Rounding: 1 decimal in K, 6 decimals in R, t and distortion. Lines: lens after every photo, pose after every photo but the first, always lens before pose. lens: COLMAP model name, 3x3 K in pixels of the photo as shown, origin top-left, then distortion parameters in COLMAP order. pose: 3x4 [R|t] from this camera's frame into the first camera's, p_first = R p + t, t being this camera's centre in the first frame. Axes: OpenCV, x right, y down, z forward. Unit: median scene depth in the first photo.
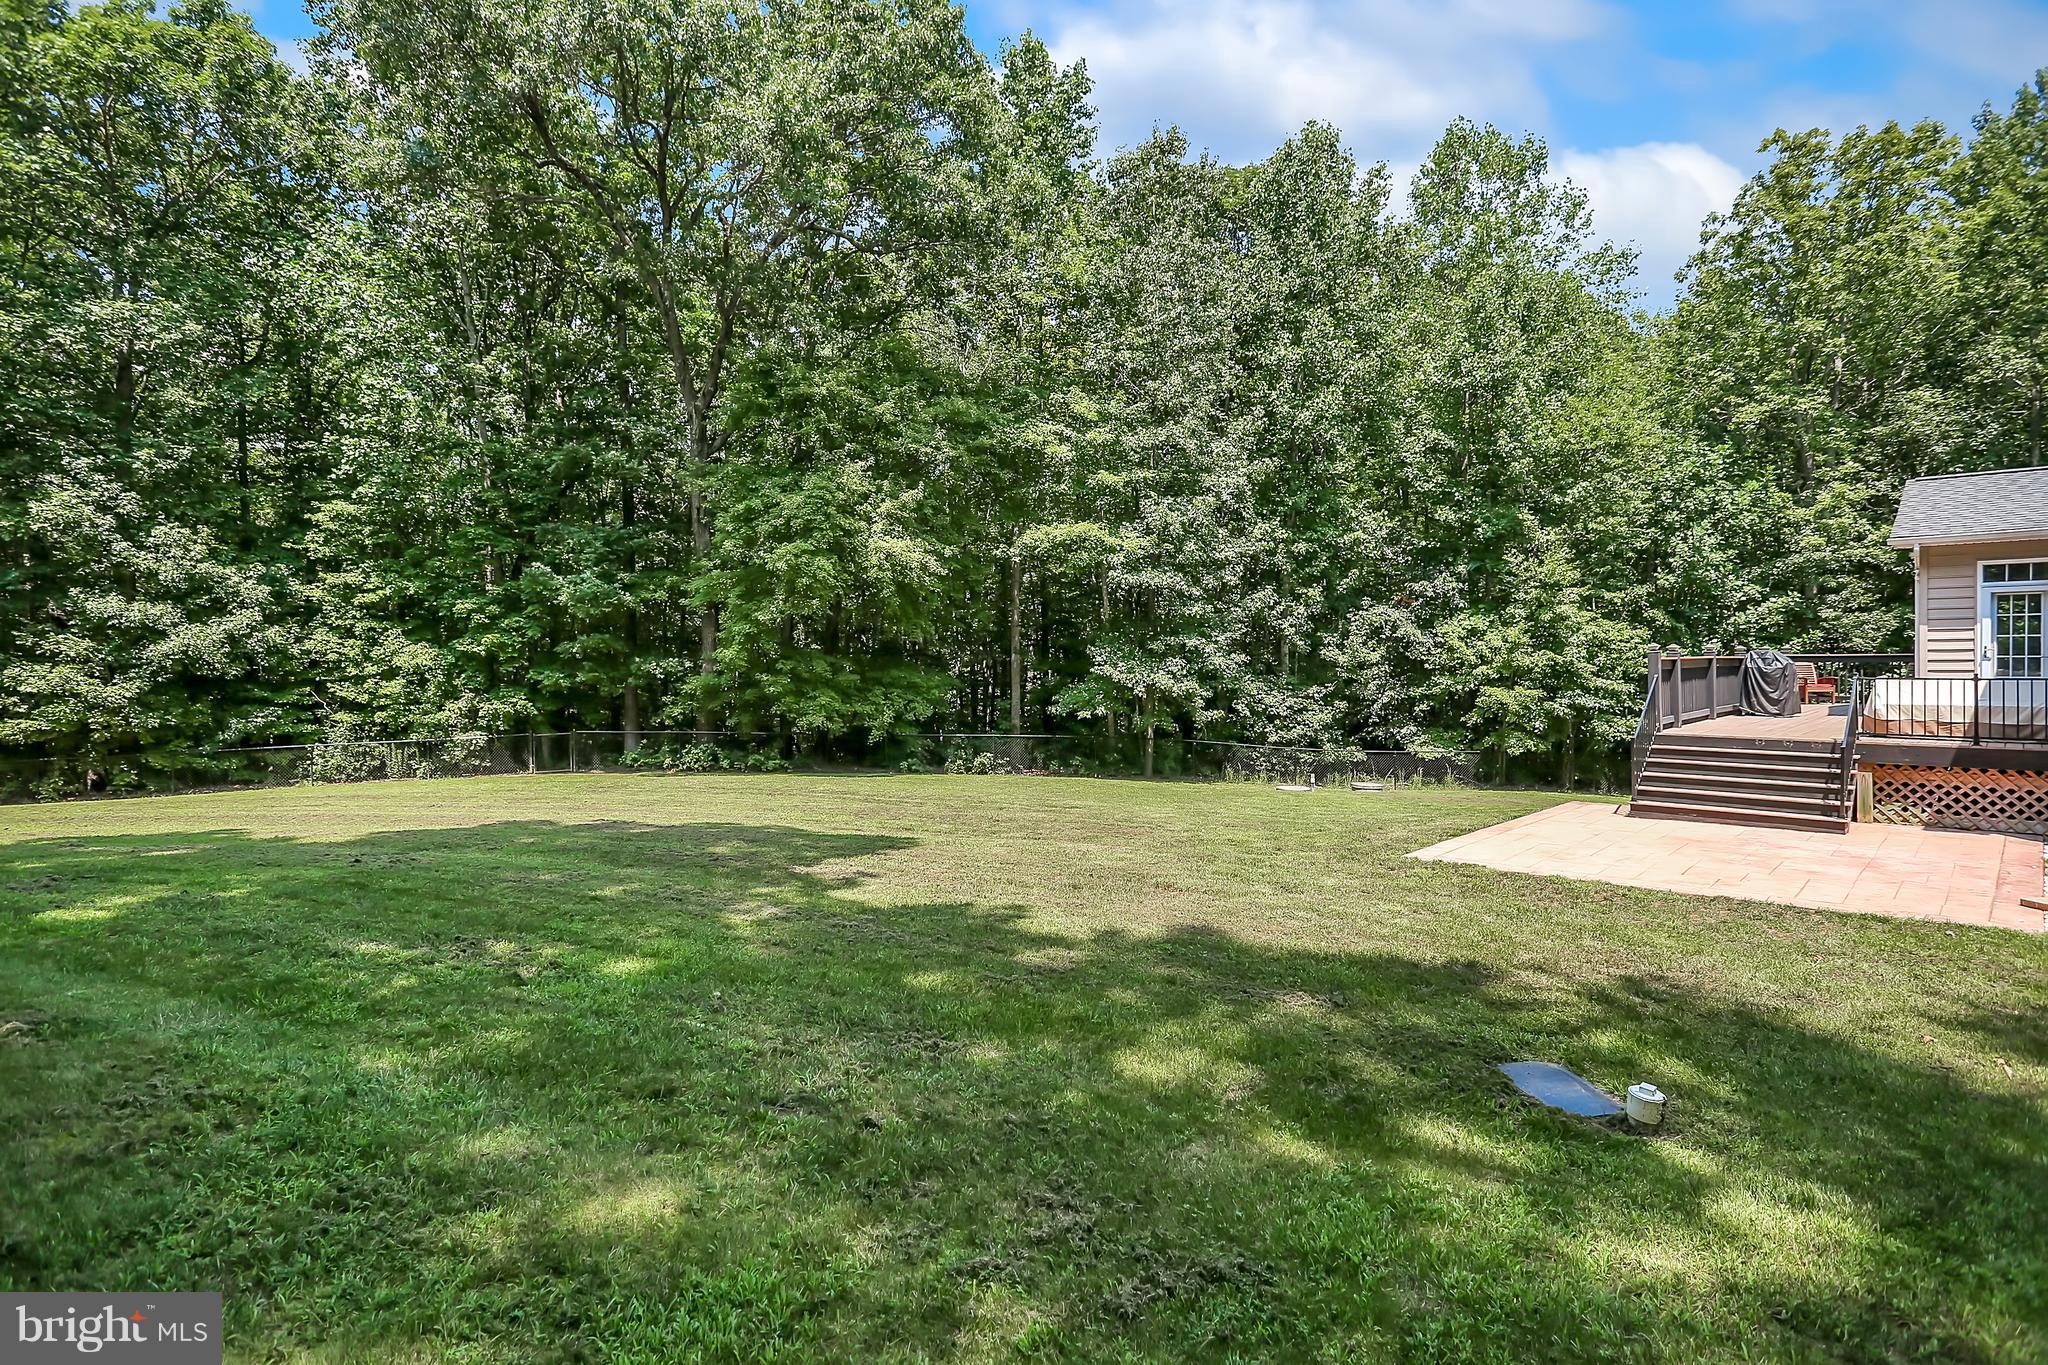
lens RADIAL K [[1041.4, 0, 1025.6], [0, 1041.4, 663.3], [0, 0, 1]] dist [-0.006284, 0.002545]
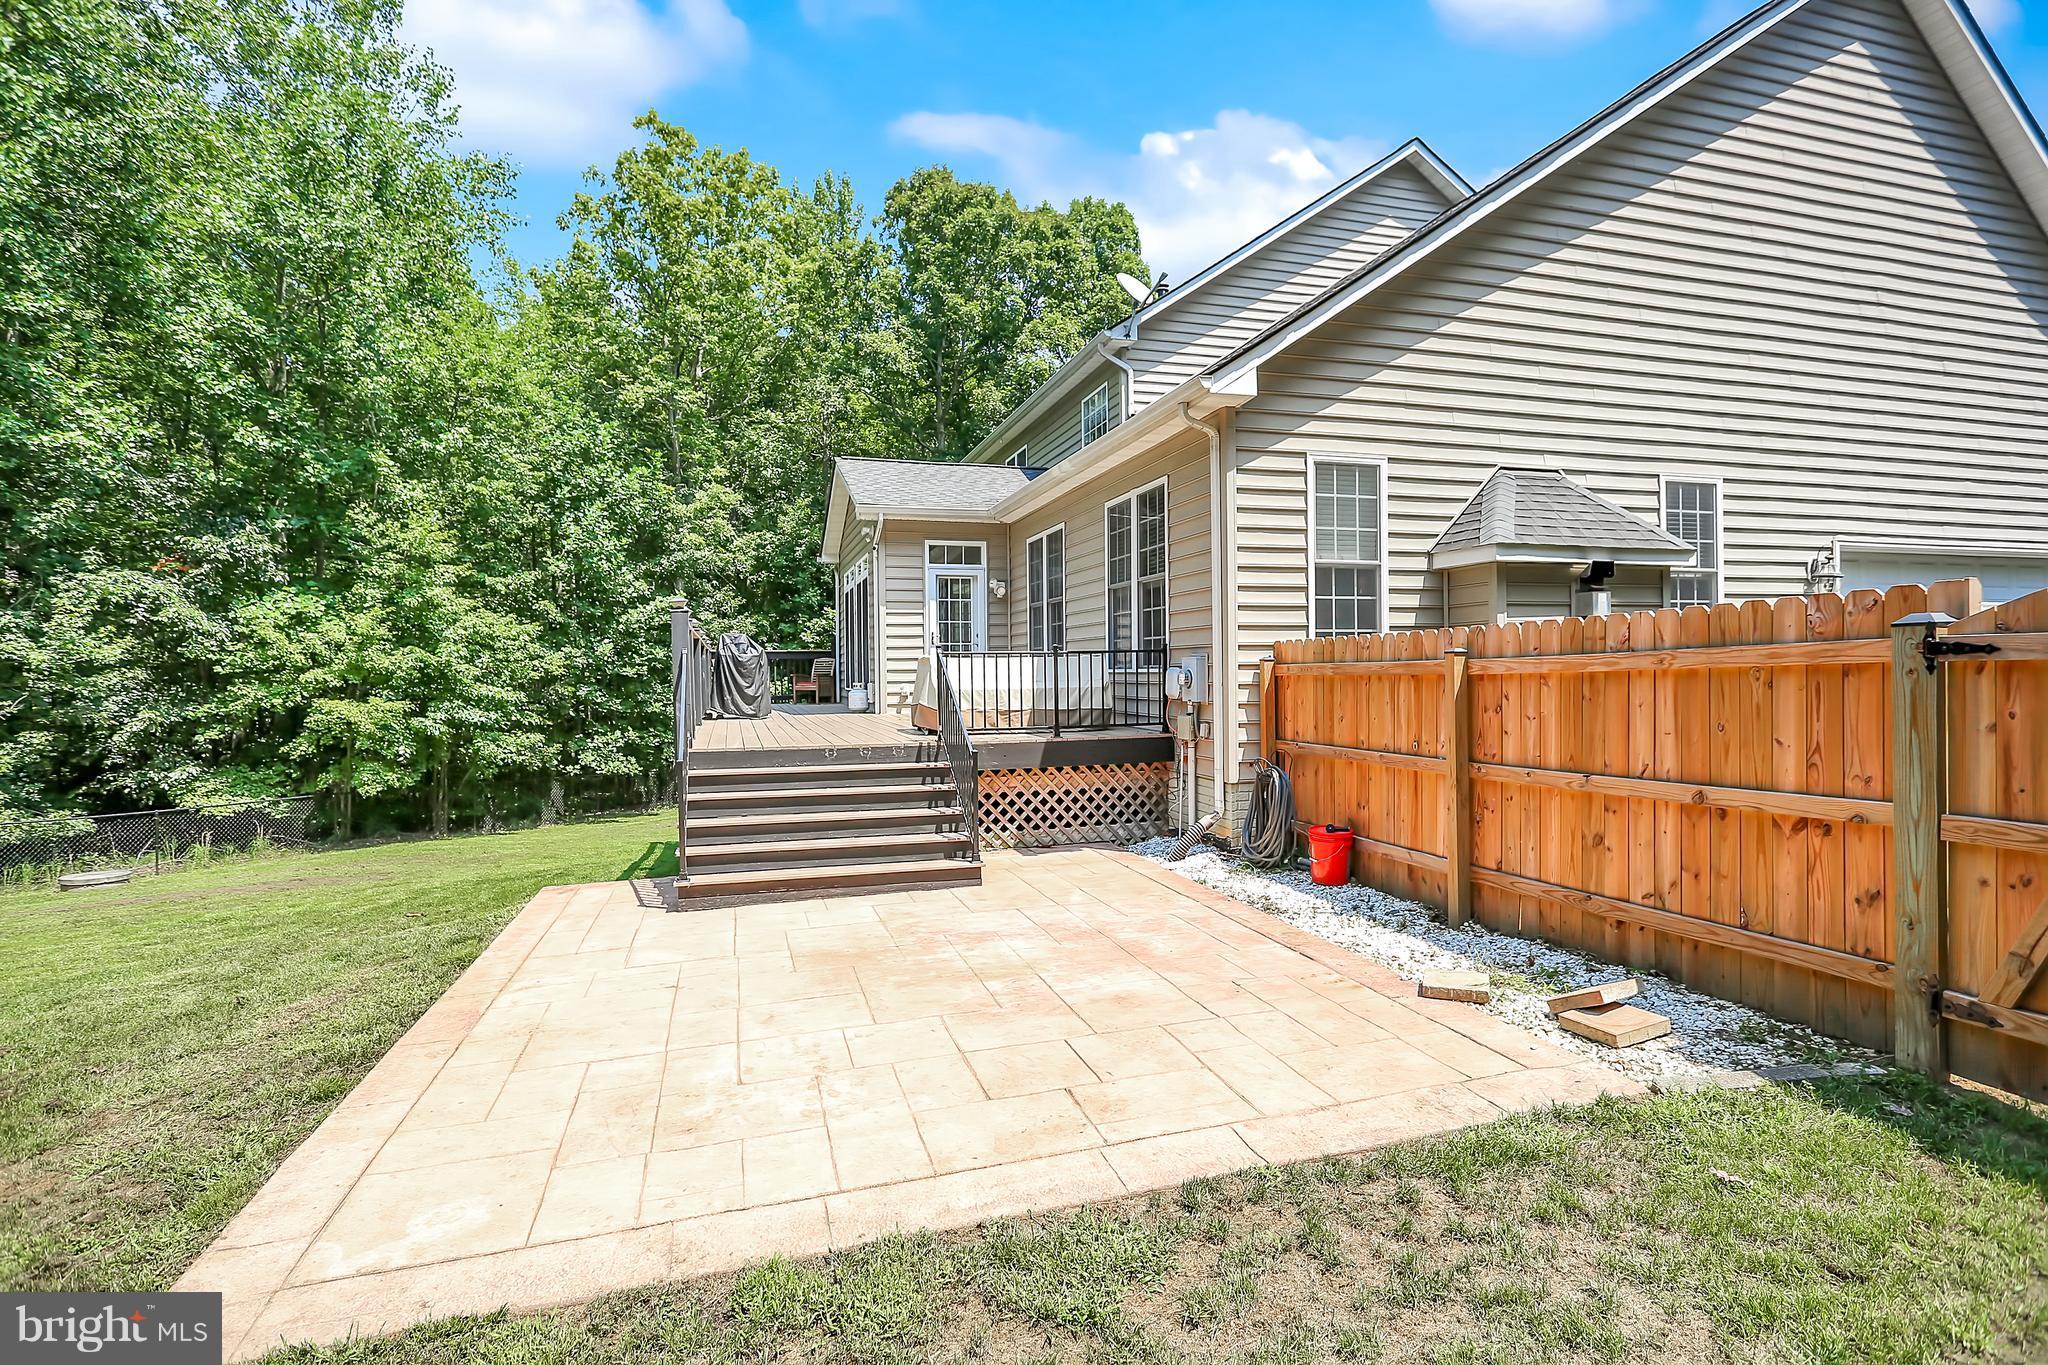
lens RADIAL K [[1041.4, 0, 1037.3], [0, 1041.4, 667.6], [0, 0, 1]] dist [-0.006284, 0.002545]
pose [[0.509974, -0.000203, 0.860190, 0.096244], [0.013797, 0.999873, -0.007945, 0.013411], [-0.860079, 0.015920, 0.509913, 0.249177]]
